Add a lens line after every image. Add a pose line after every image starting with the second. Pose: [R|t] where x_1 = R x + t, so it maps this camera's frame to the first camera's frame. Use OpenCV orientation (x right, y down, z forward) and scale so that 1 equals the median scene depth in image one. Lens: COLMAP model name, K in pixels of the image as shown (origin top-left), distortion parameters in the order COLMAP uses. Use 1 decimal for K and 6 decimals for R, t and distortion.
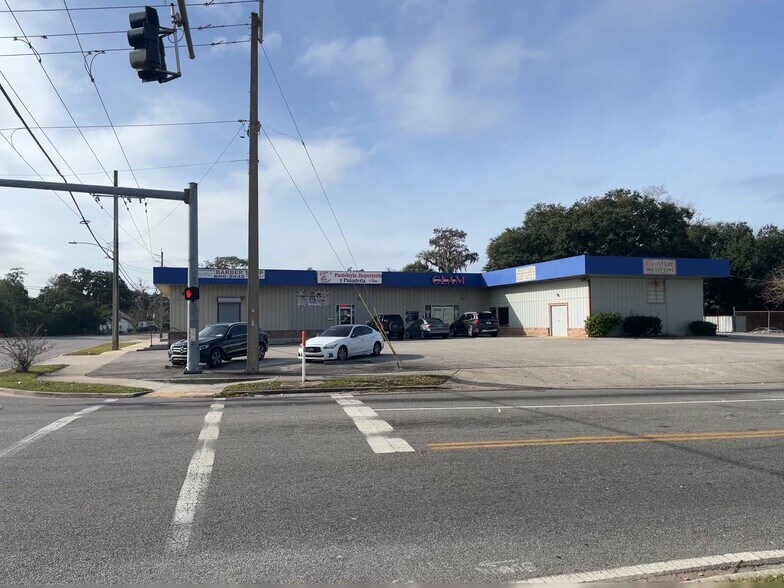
lens RADIAL K [[594.8, 0, 384.6], [0, 594.8, 288.8], [0, 0, 1]] dist [0.045065, -0.001620]
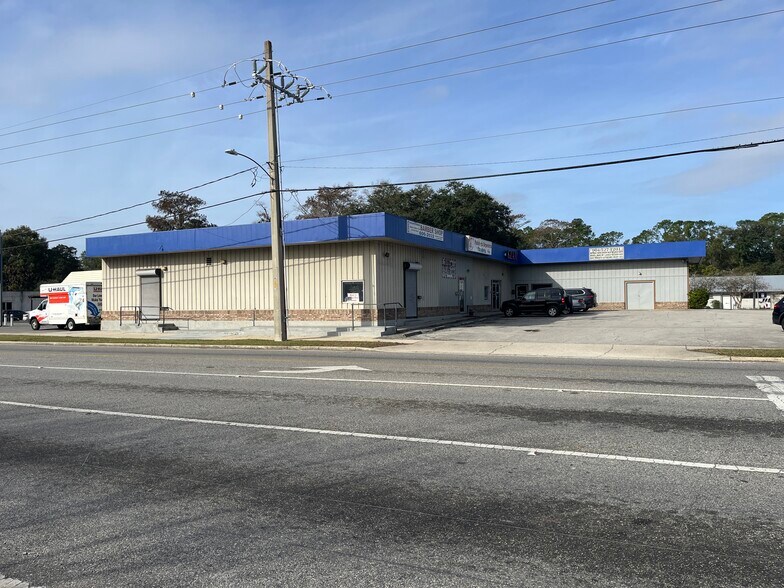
lens RADIAL K [[594.8, 0, 387.0], [0, 594.8, 294.9], [0, 0, 1]] dist [0.044849, 0.000955]
pose [[0.694268, 0.006726, 0.719685, -0.856305], [-0.034599, 0.999112, 0.024040, 0.039268], [-0.718885, -0.041591, 0.693884, 0.530024]]
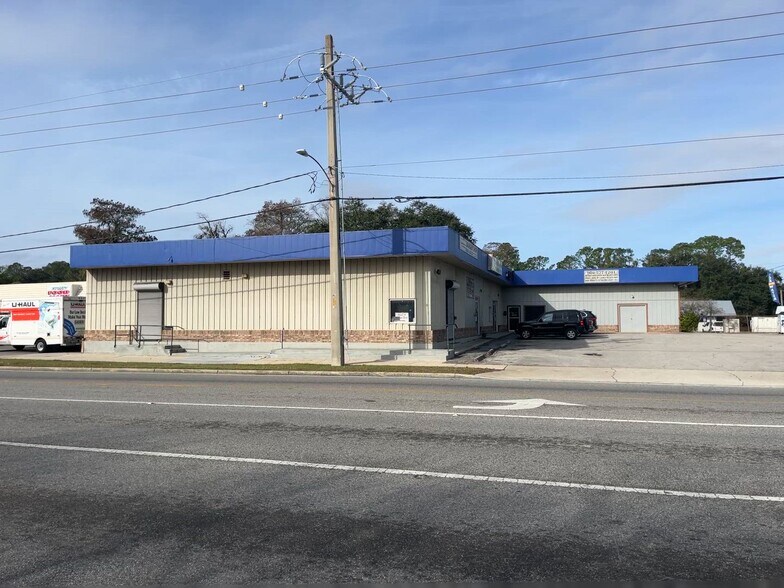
lens RADIAL K [[594.4, 0, 388.8], [0, 594.4, 290.7], [0, 0, 1]] dist [0.049375, -0.009204]
pose [[0.580715, 0.047018, 0.812748, -0.913274], [-0.049351, 0.998528, -0.022504, 0.046818], [-0.812609, -0.027042, 0.582181, 0.684570]]
